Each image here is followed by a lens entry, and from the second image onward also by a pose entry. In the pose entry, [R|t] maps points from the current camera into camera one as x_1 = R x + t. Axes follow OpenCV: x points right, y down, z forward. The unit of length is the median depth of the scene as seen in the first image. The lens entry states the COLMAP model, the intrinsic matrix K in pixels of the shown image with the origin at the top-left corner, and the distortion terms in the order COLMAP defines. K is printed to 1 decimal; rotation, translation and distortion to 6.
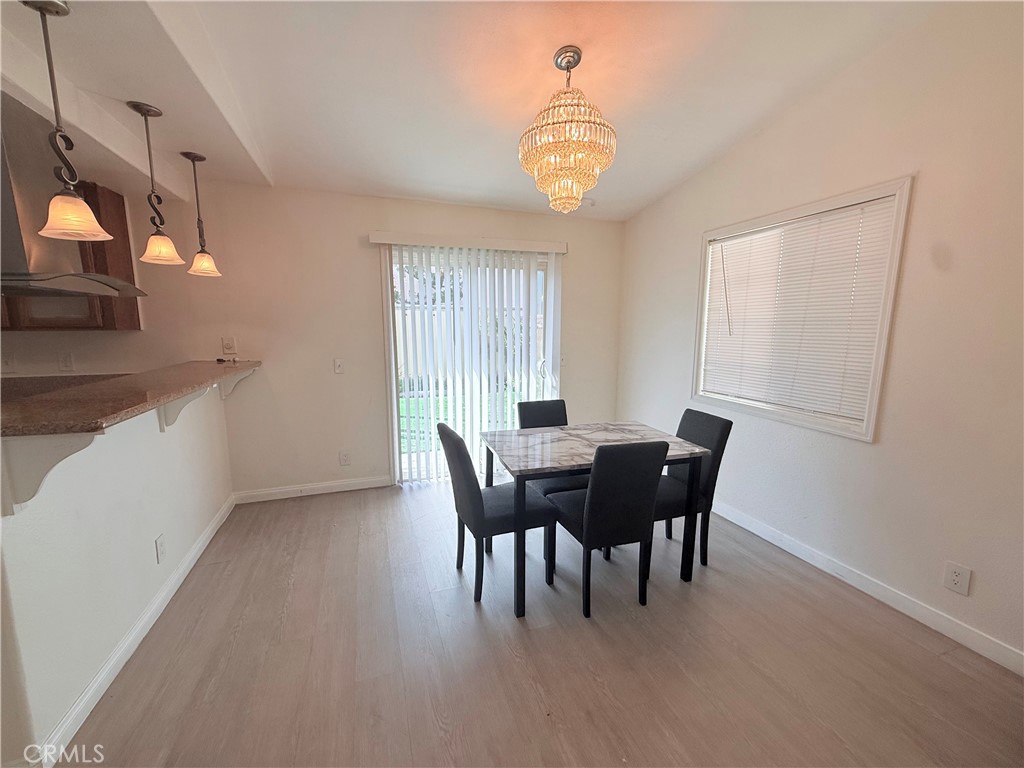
lens RADIAL K [[402.2, 0, 489.8], [0, 402.2, 386.3], [0, 0, 1]] dist [0.016425, 0.000025]
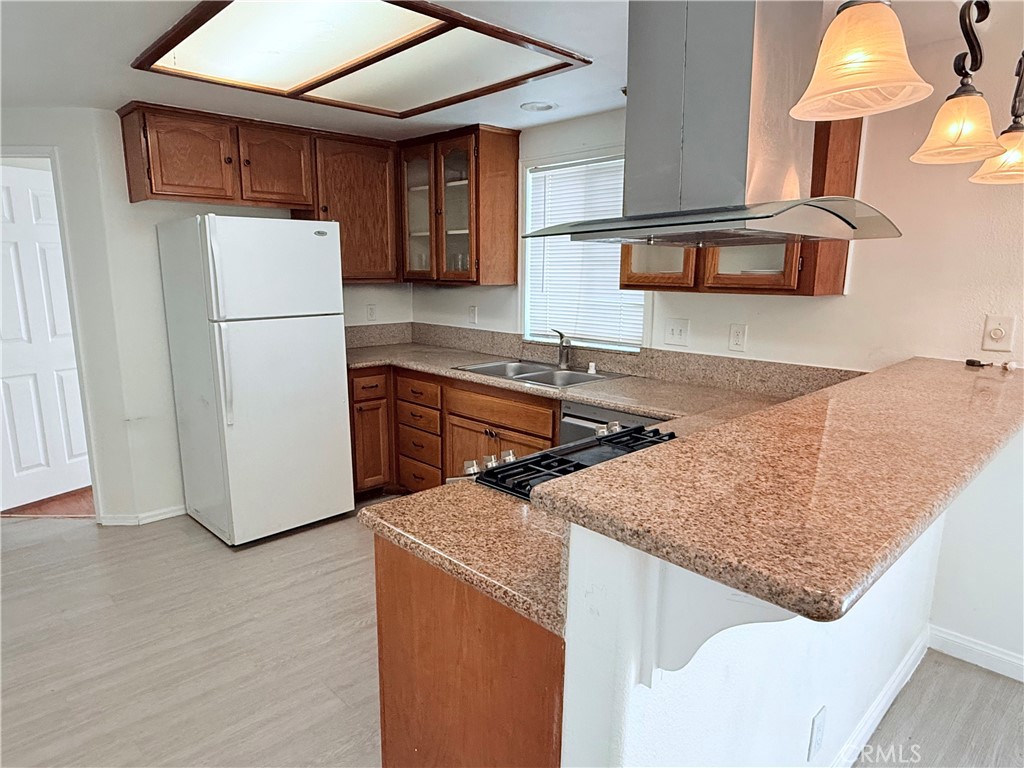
lens RADIAL K [[619.4, 0, 512.0], [0, 619.4, 384.0], [0, 0, 1]] dist [0.000101, 0.000435]
pose [[0.431486, 0.172277, -0.885517, -0.291213], [-0.143595, 0.982197, 0.121117, -0.058604], [0.890618, 0.074895, 0.448542, 0.223303]]
